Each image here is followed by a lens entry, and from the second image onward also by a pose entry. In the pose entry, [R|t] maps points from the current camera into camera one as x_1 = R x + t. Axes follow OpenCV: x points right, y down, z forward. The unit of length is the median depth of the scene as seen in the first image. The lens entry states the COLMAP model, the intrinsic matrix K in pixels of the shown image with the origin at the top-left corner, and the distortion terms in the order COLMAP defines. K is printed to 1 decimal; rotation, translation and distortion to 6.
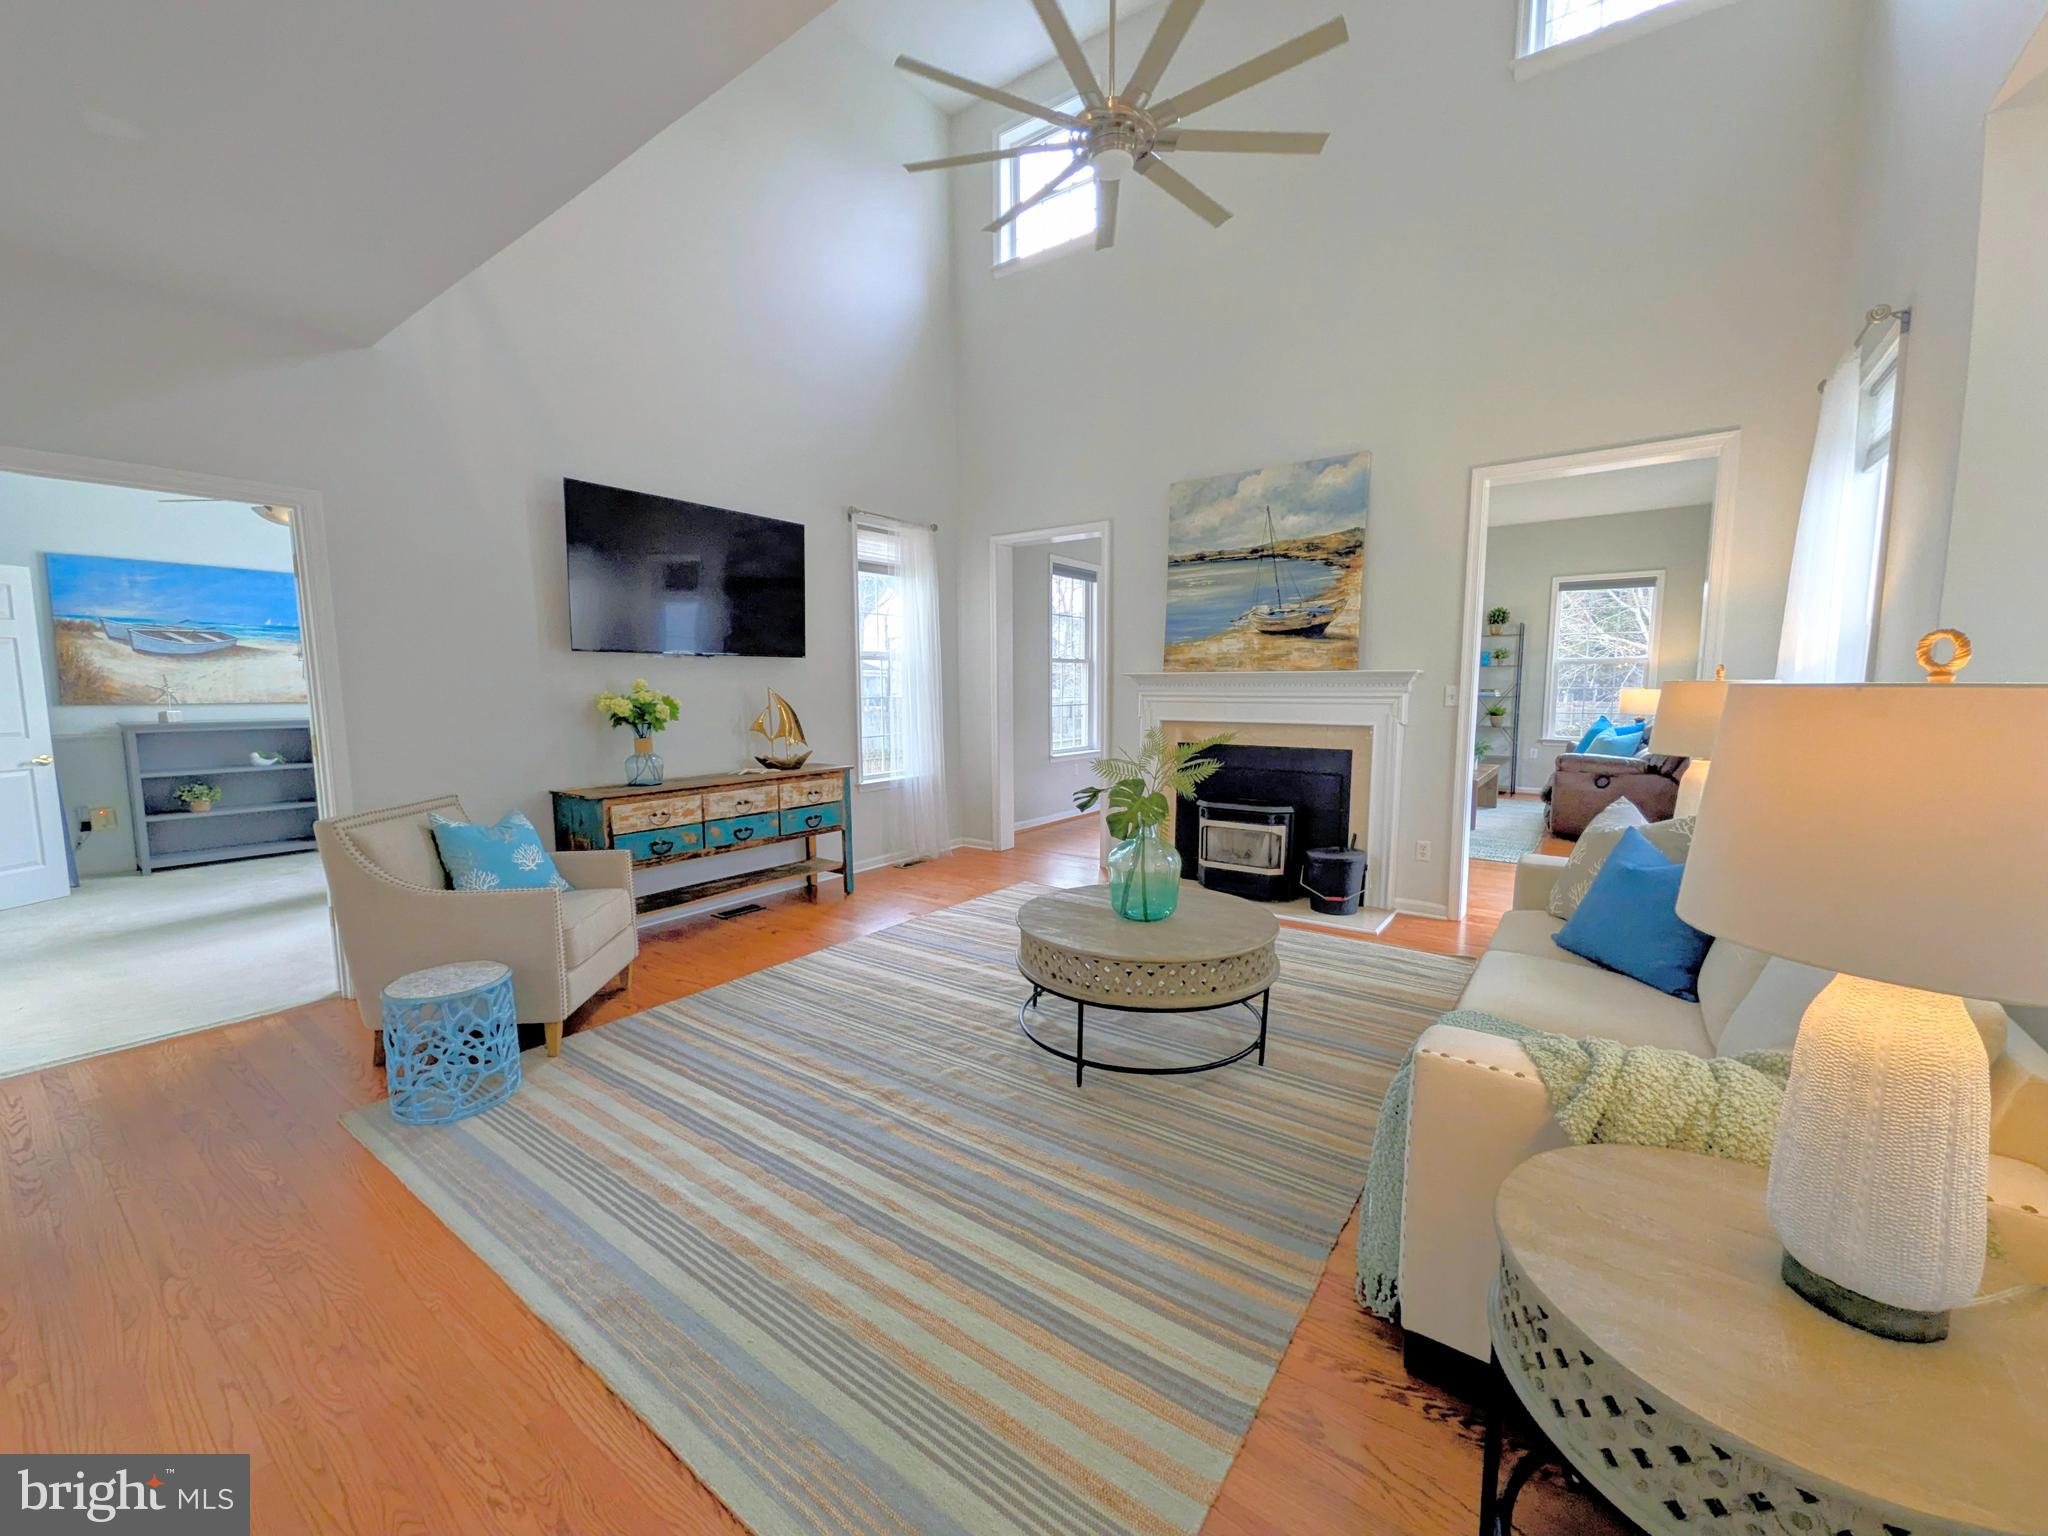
lens RADIAL K [[800.4, 0, 1019.3], [0, 800.4, 763.9], [0, 0, 1]] dist [0.003303, -0.002205]
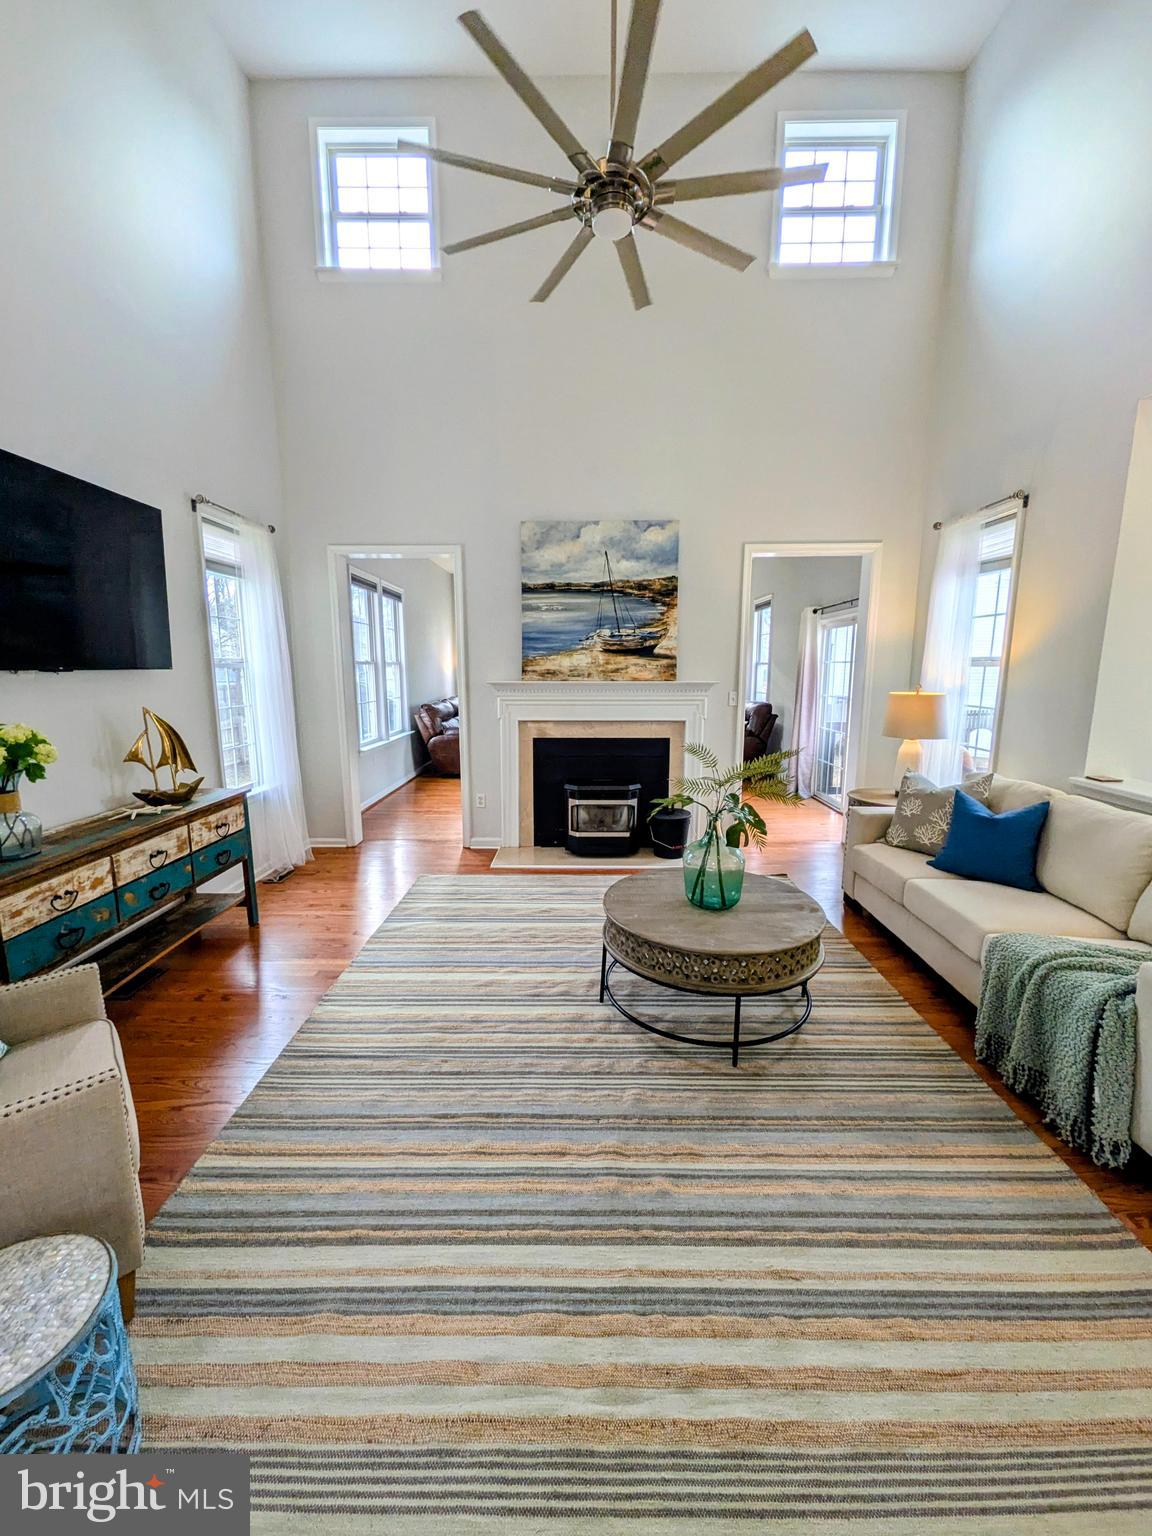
lens RADIAL K [[600.3, 0, 572.8], [0, 600.3, 761.5], [0, 0, 1]] dist [0.003303, -0.002205]
pose [[0.815361, -0.087427, 0.572314, -0.312764], [0.056020, 0.995808, 0.072310, -0.060444], [-0.576237, -0.026898, 0.816840, 0.240303]]
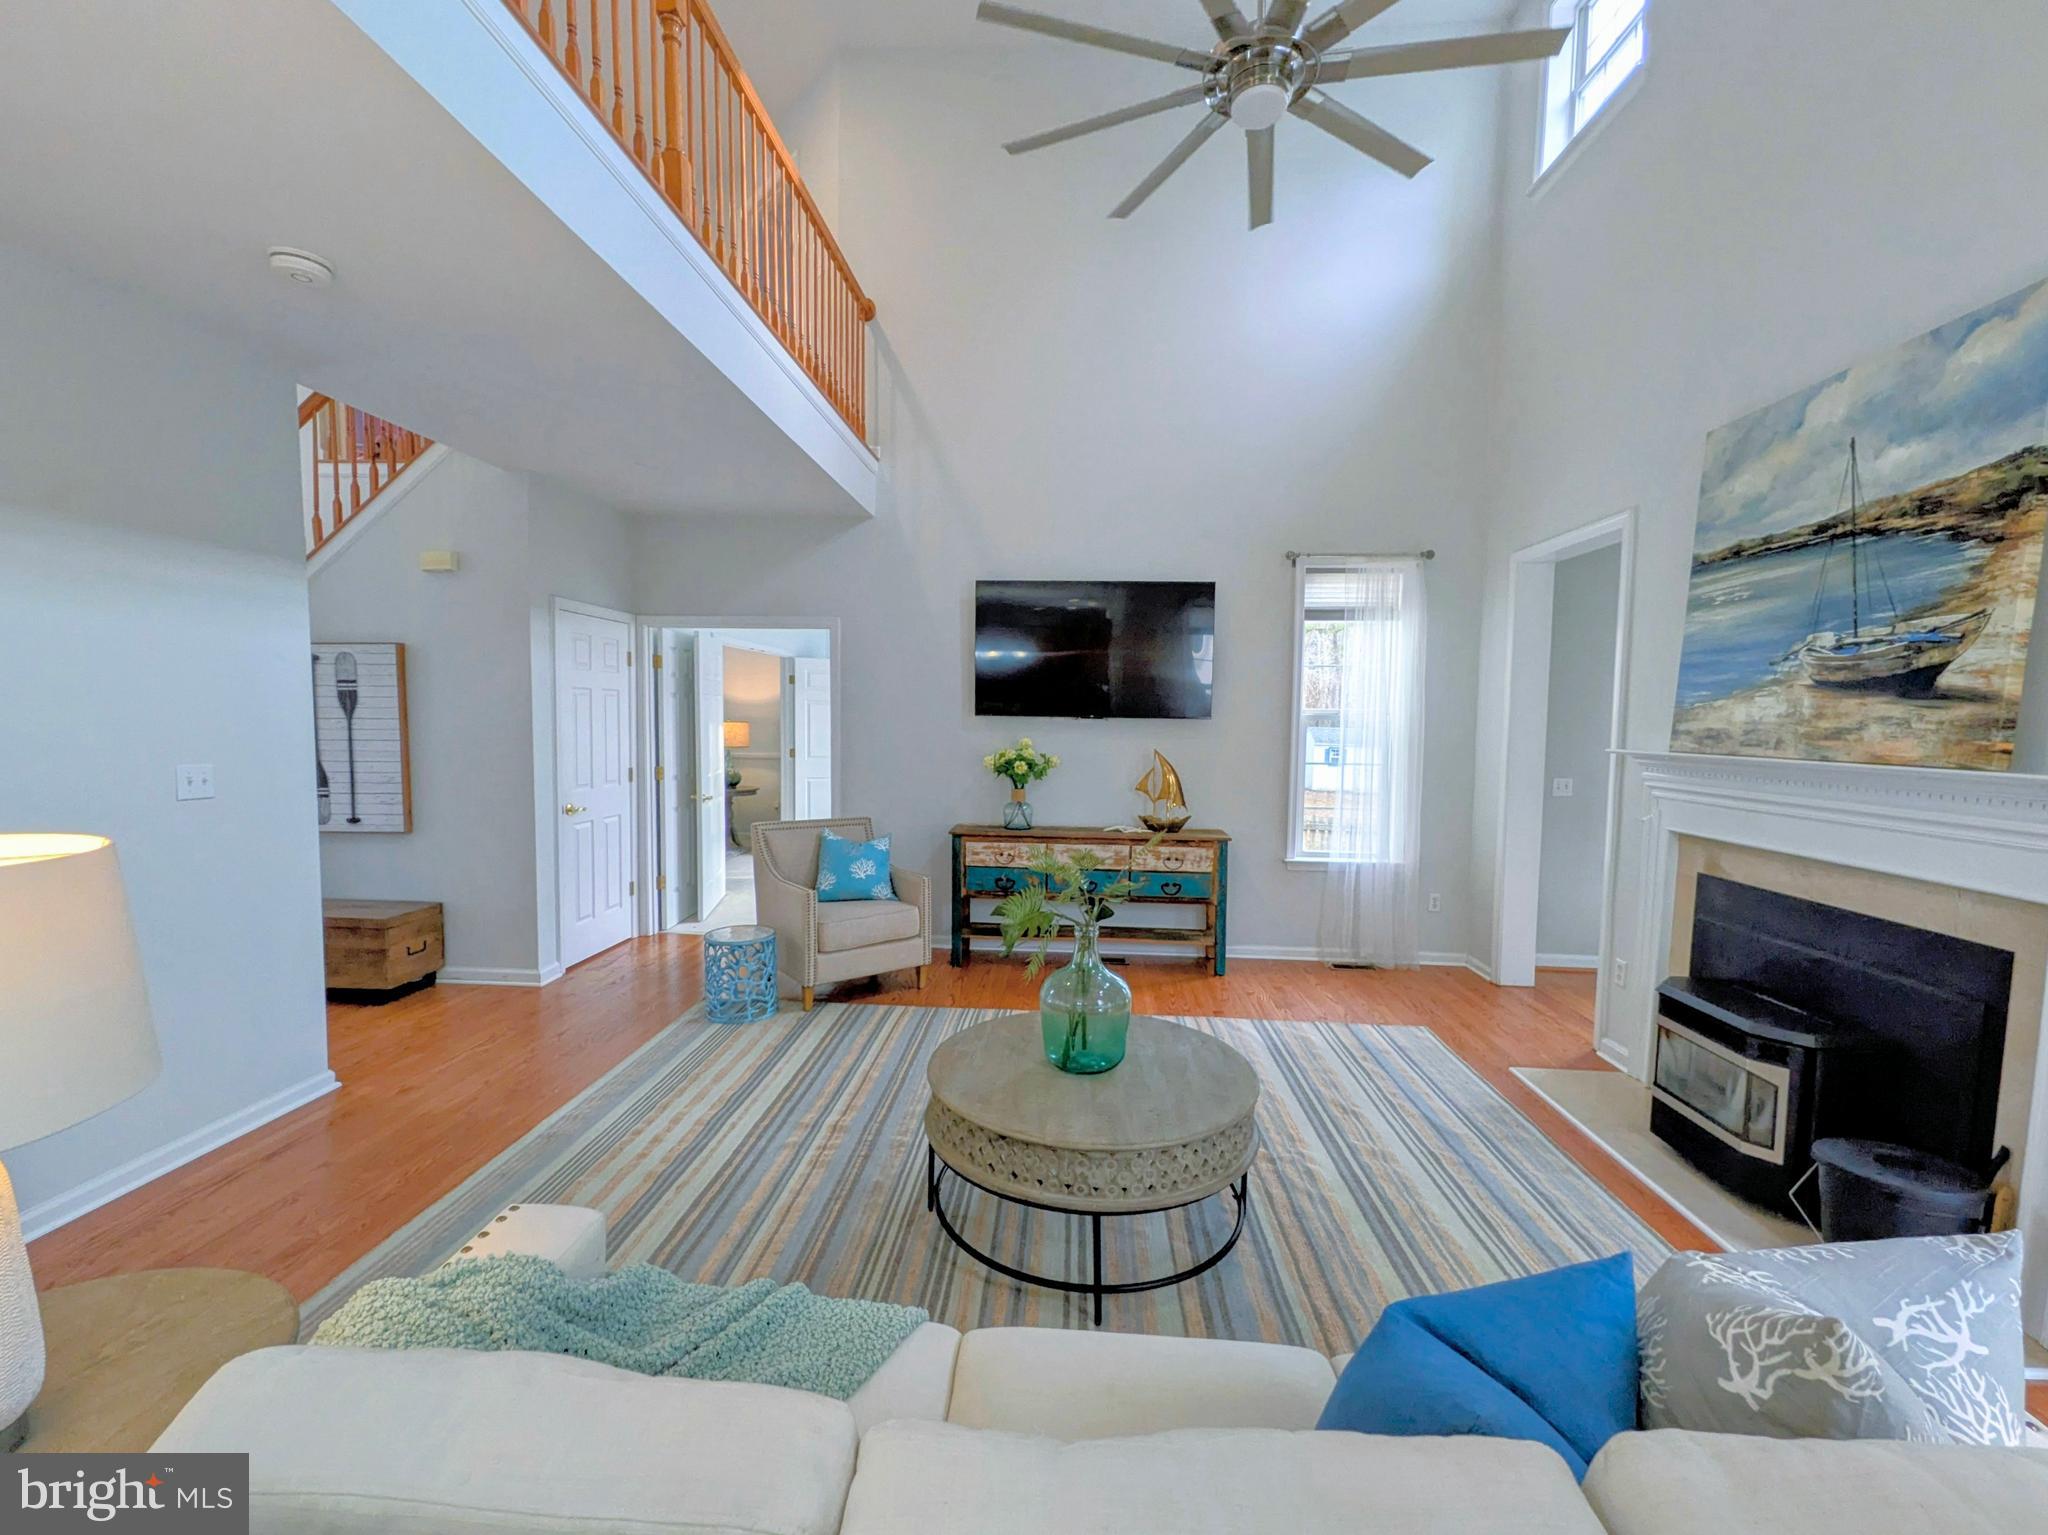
lens RADIAL K [[849.9, 0, 1019.3], [0, 849.9, 761.1], [0, 0, 1]] dist [0.000448, 0.000701]
pose [[0.533464, 0.057214, -0.843886, 0.500143], [-0.102951, 0.994684, 0.002357, -0.065111], [0.839534, 0.085621, 0.536518, 0.286176]]
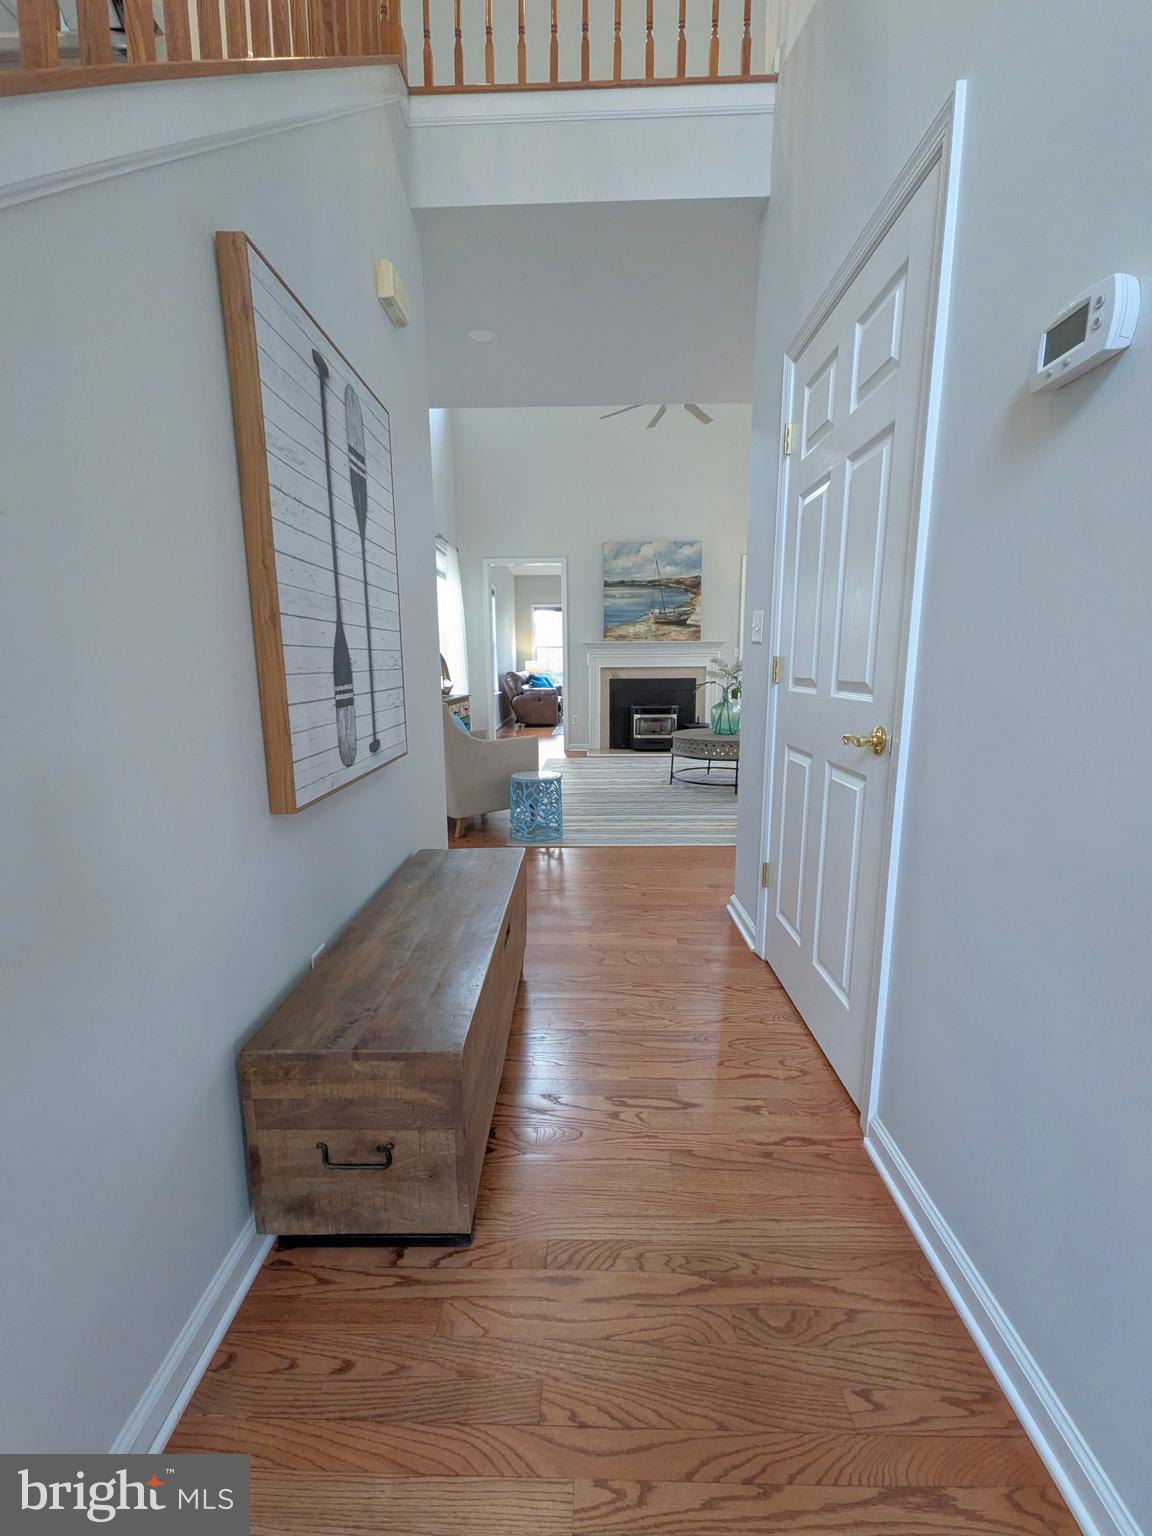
lens RADIAL K [[600.3, 0, 575.2], [0, 600.3, 762.9], [0, 0, 1]] dist [0.003303, -0.002205]
pose [[0.818785, -0.093666, 0.566408, -0.791507], [0.062999, 0.995302, 0.073523, 0.070642], [-0.570633, -0.024516, 0.820839, -0.164171]]
